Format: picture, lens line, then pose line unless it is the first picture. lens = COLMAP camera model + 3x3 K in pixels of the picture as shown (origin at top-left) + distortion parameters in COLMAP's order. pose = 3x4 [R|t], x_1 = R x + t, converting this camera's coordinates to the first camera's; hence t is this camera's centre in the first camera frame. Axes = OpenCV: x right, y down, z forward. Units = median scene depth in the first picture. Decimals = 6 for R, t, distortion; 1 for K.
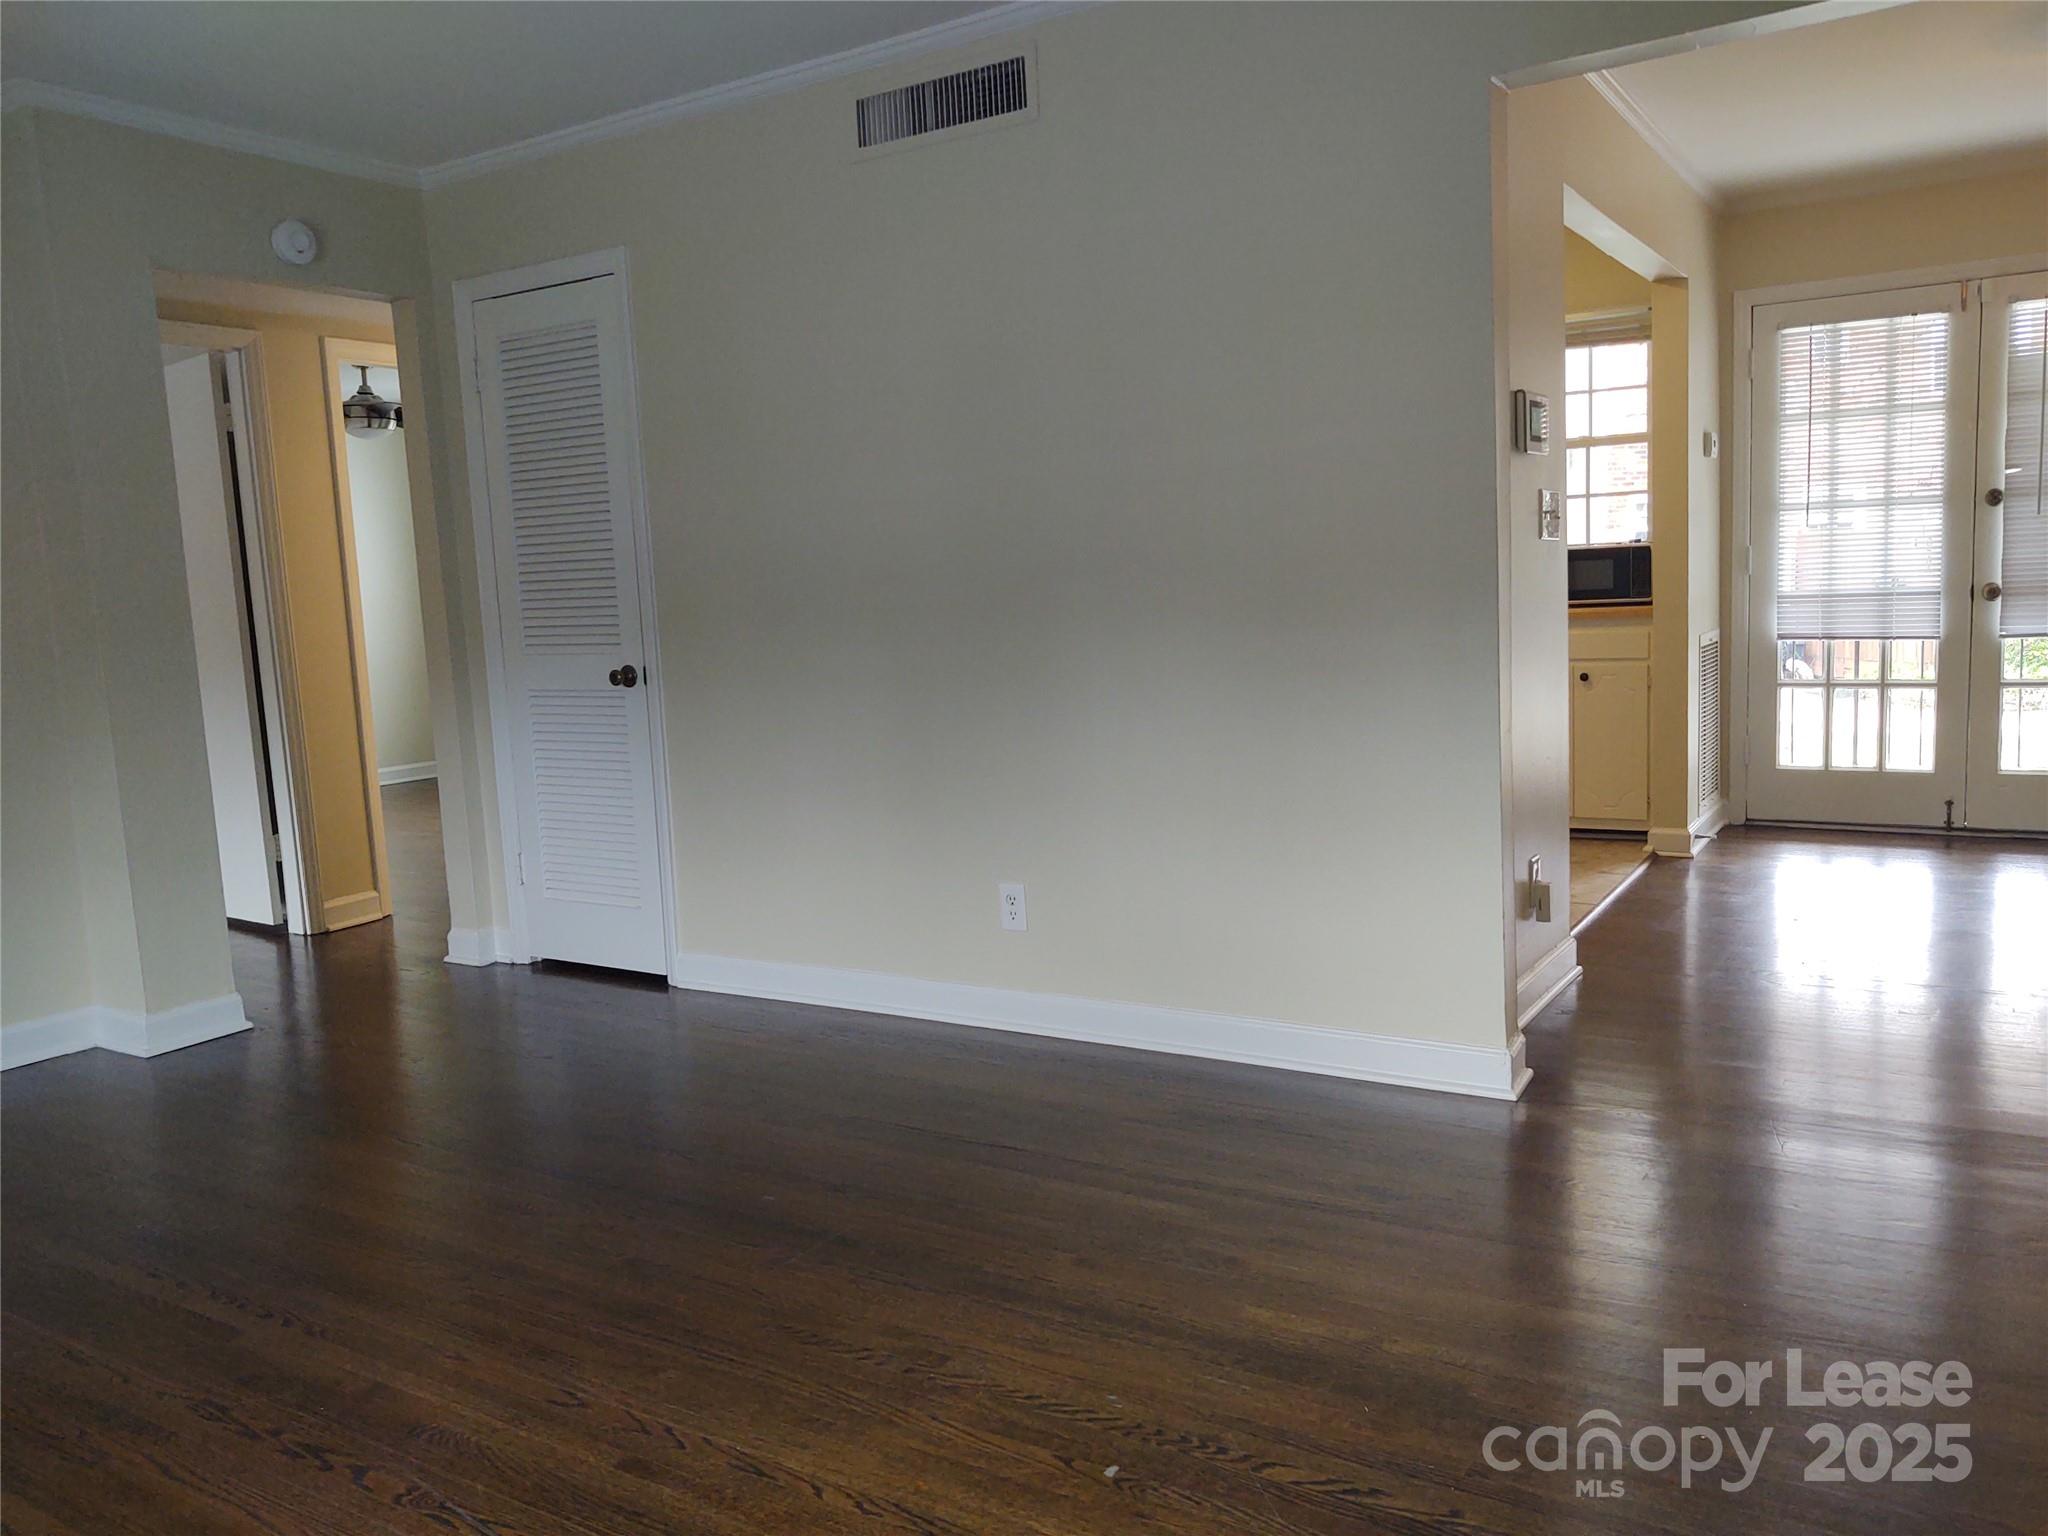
lens RADIAL K [[1547.3, 0, 1042.2], [0, 1547.3, 785.1], [0, 0, 1]] dist [0.001929, -0.006780]
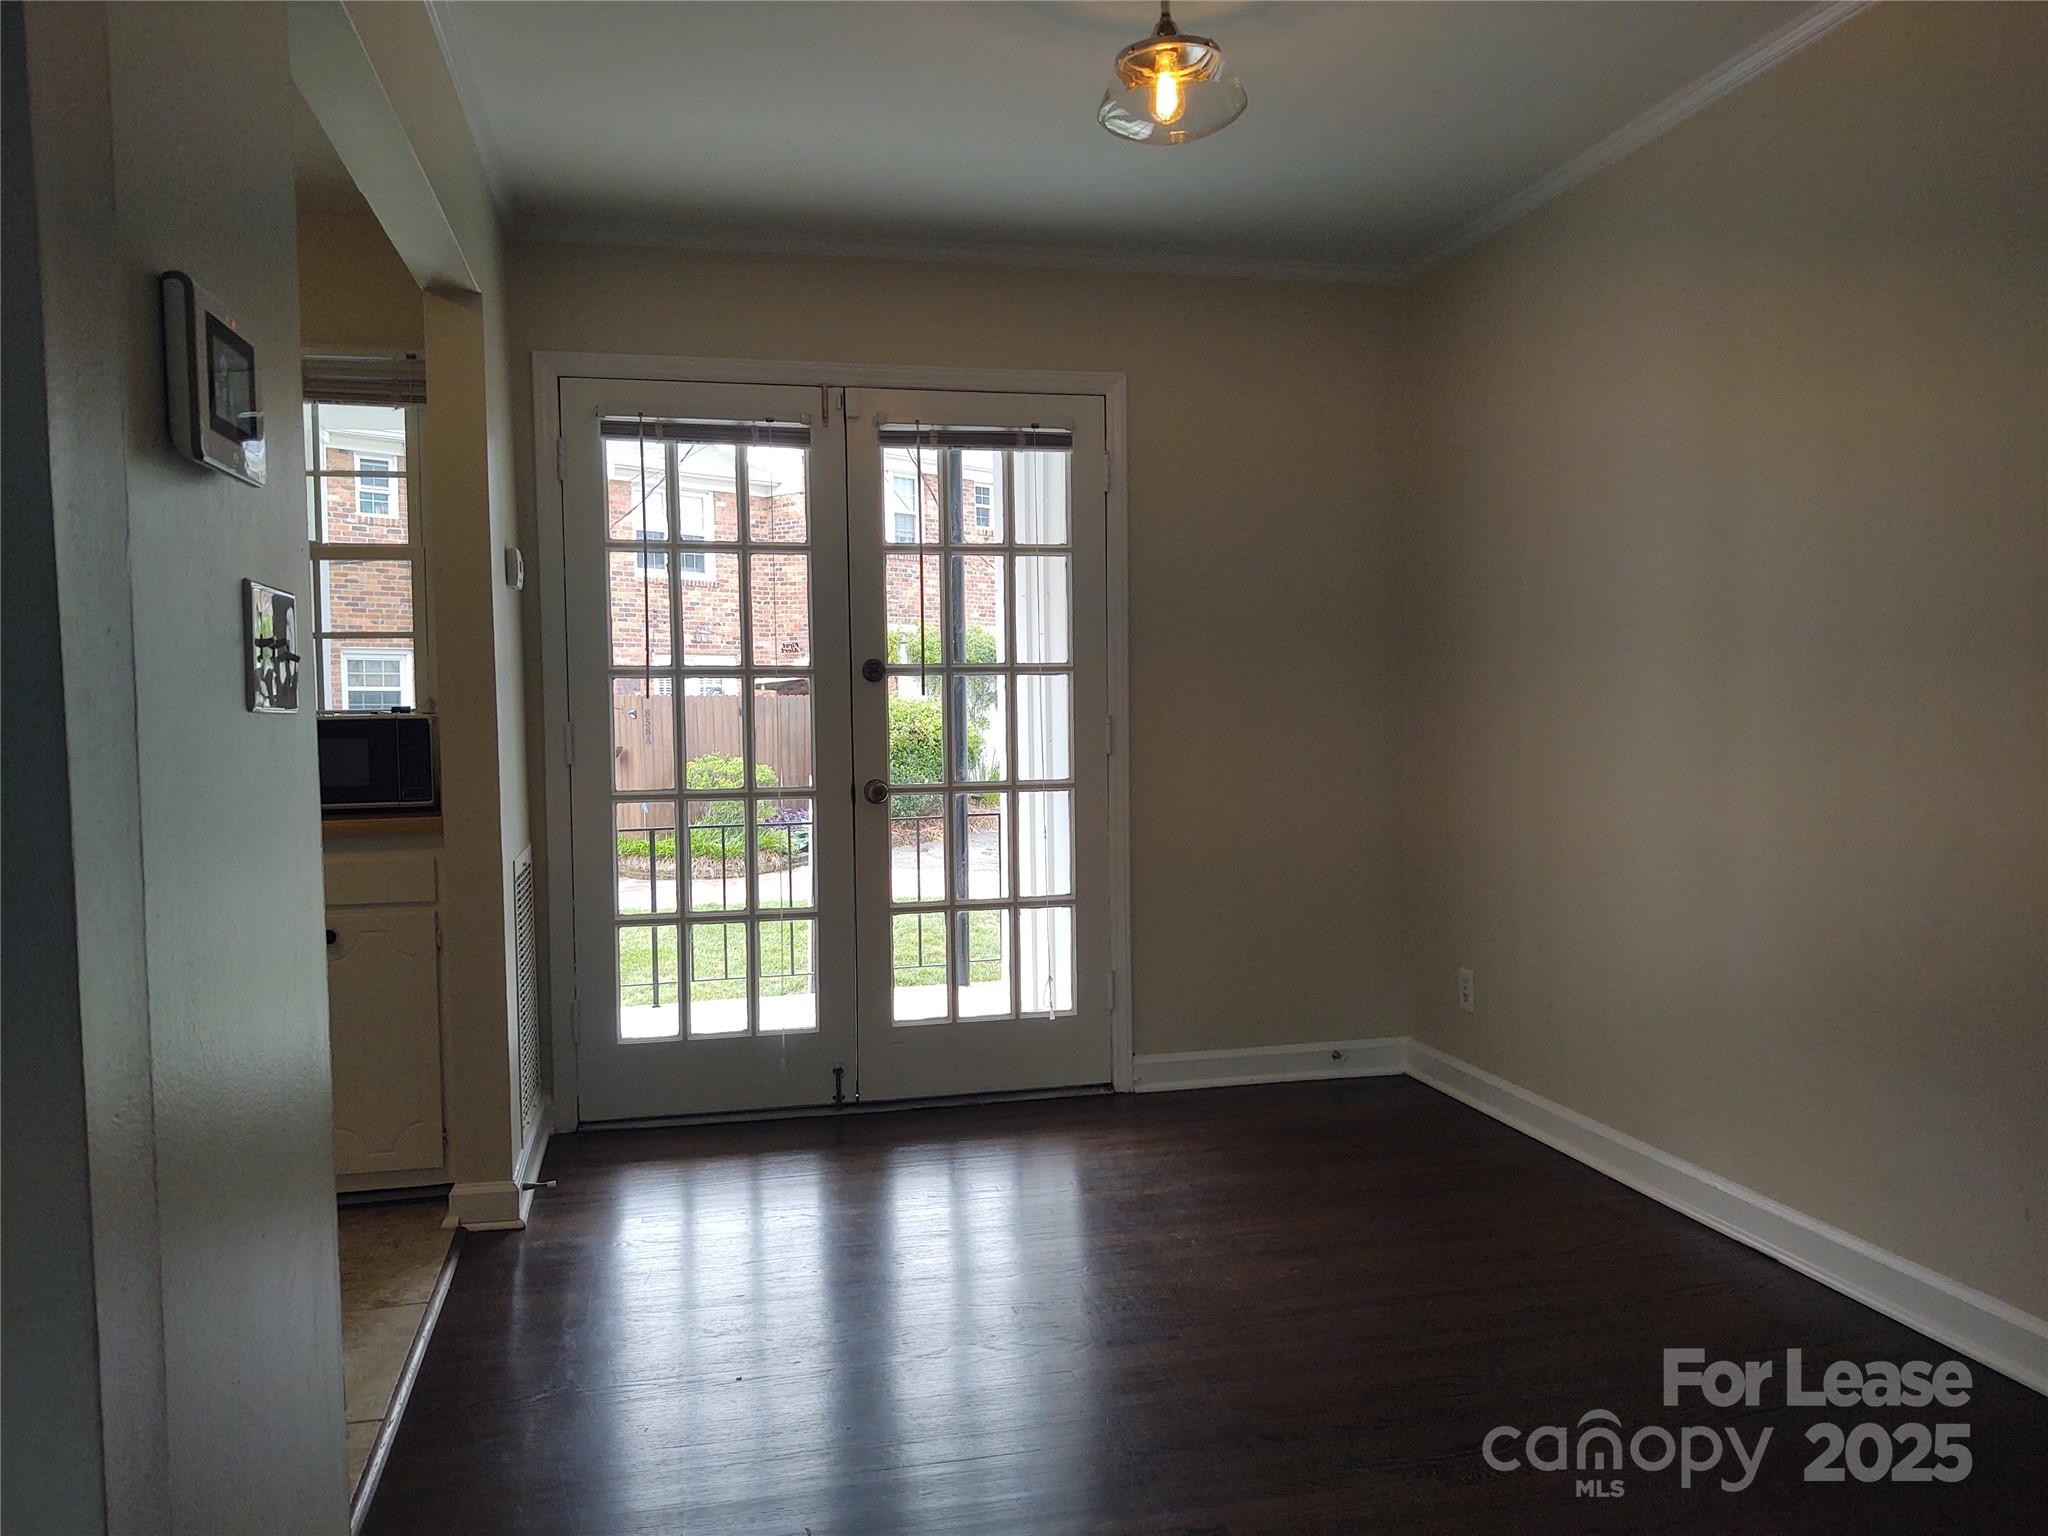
lens RADIAL K [[1547.3, 0, 1042.2], [0, 1547.3, 785.1], [0, 0, 1]] dist [0.001929, -0.006780]
pose [[0.702580, -0.001027, 0.711604, 0.124814], [0.073623, 0.994737, -0.071254, -0.066152], [-0.707786, 0.102452, 0.698959, 0.396959]]
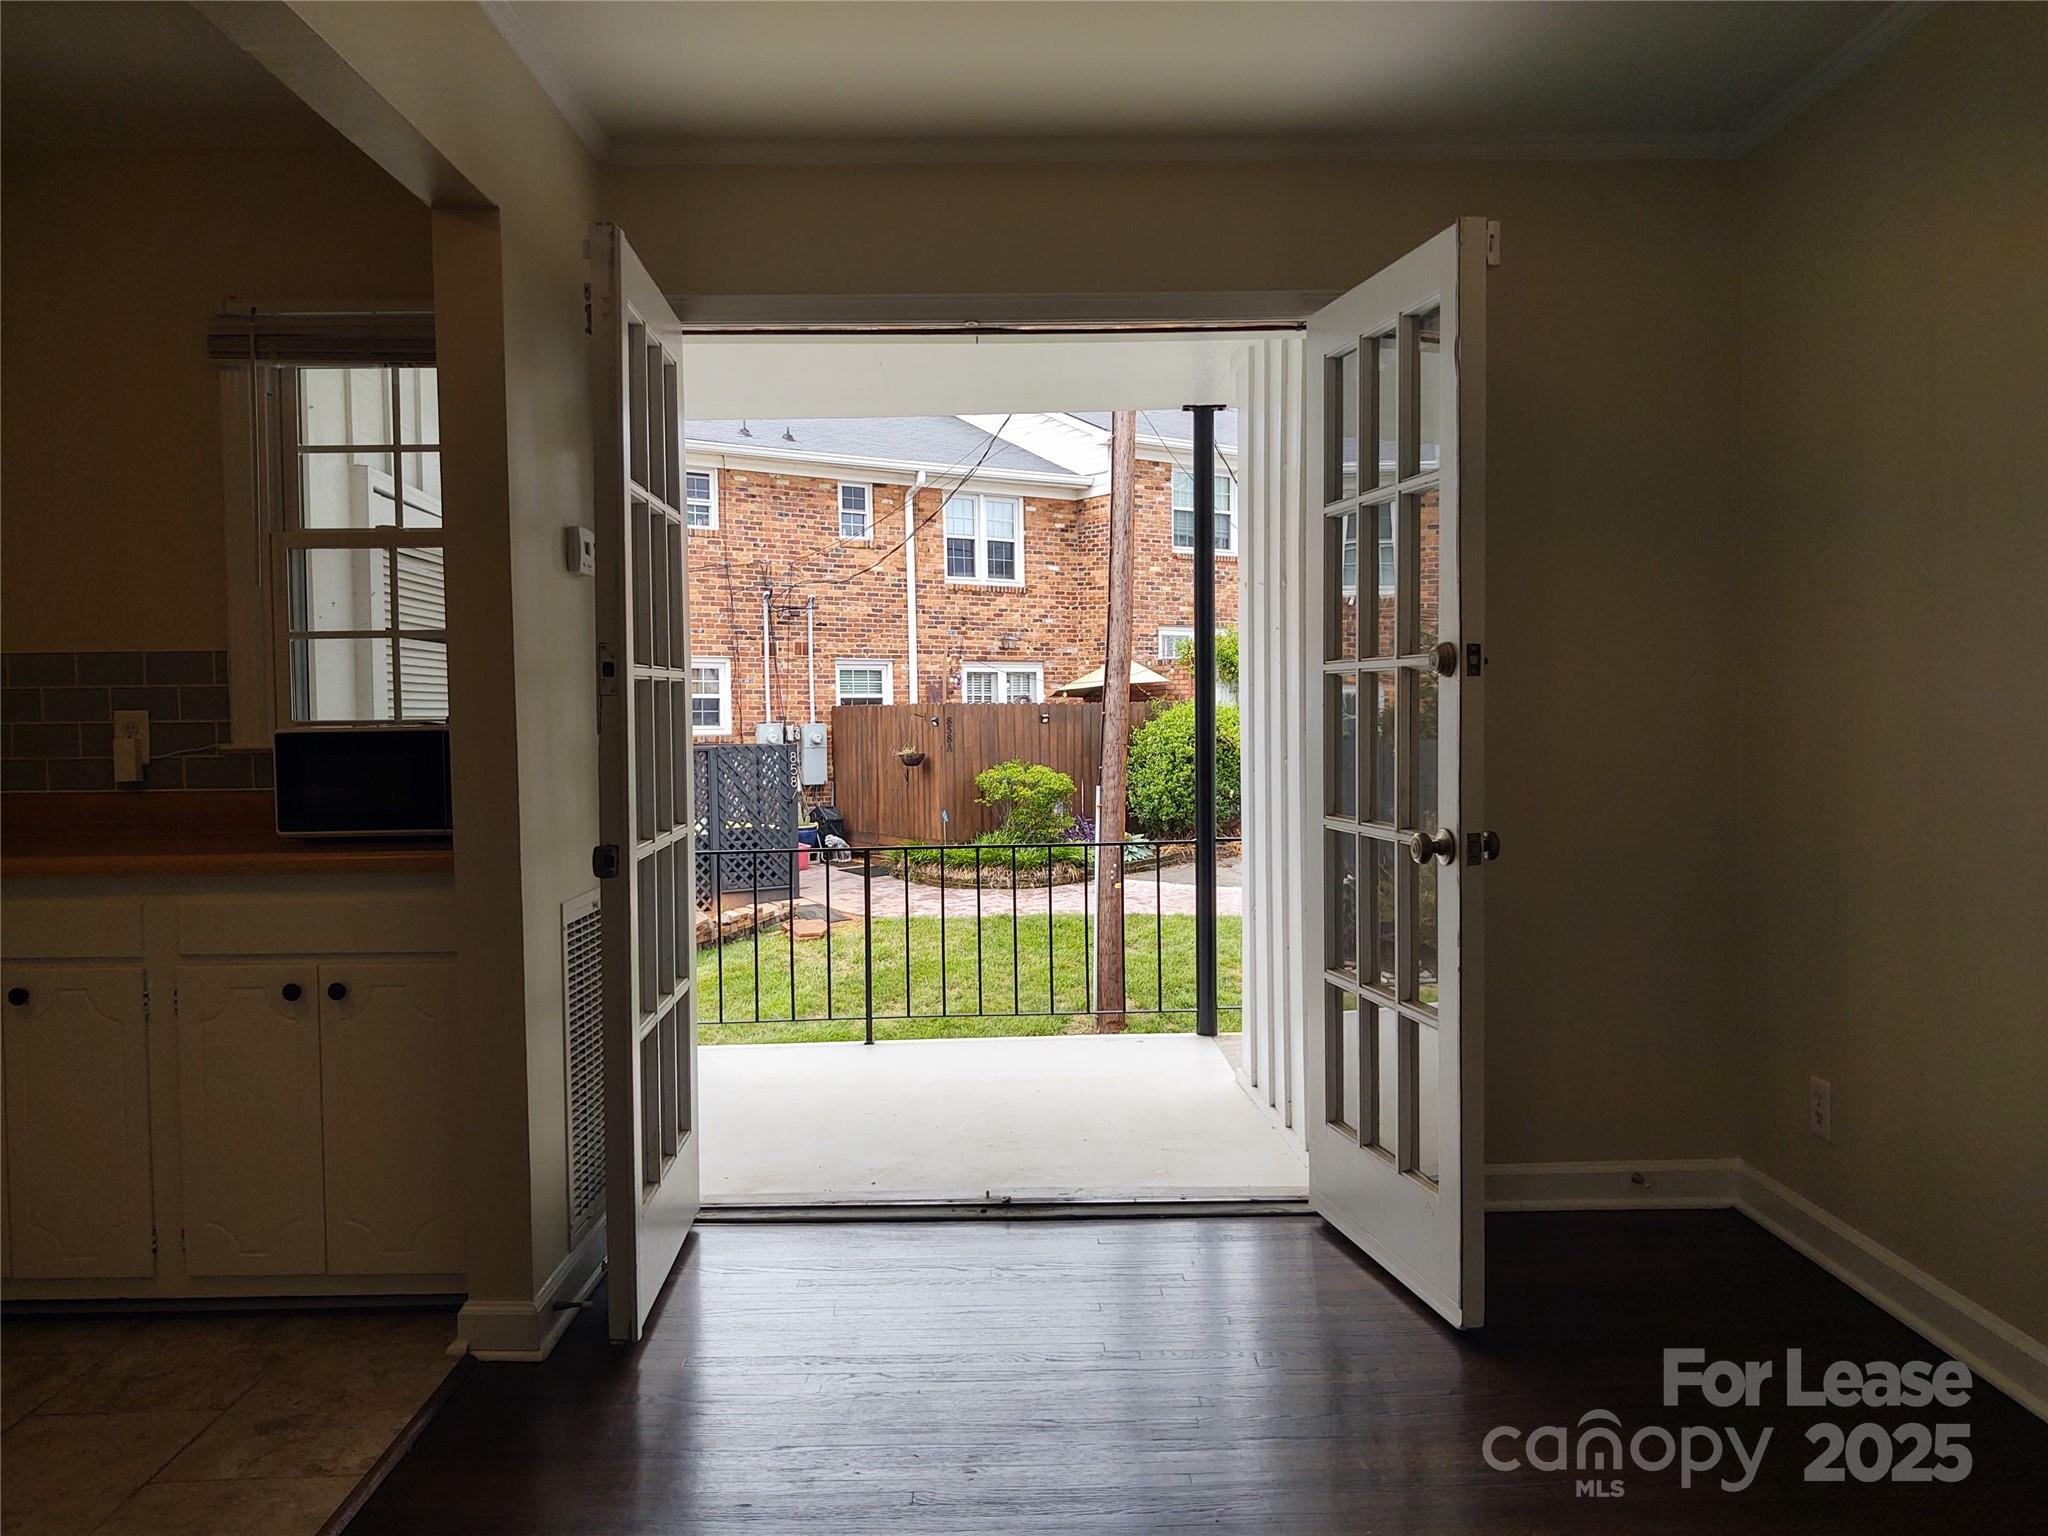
lens RADIAL K [[1569.3, 0, 1021.3], [0, 1569.3, 754.0], [0, 0, 1]] dist [0.149747, -0.269352]
pose [[0.840804, 0.022122, 0.540887, 0.260204], [0.043872, 0.993093, -0.108817, -0.080920], [-0.539558, 0.115224, 0.834027, 0.453456]]
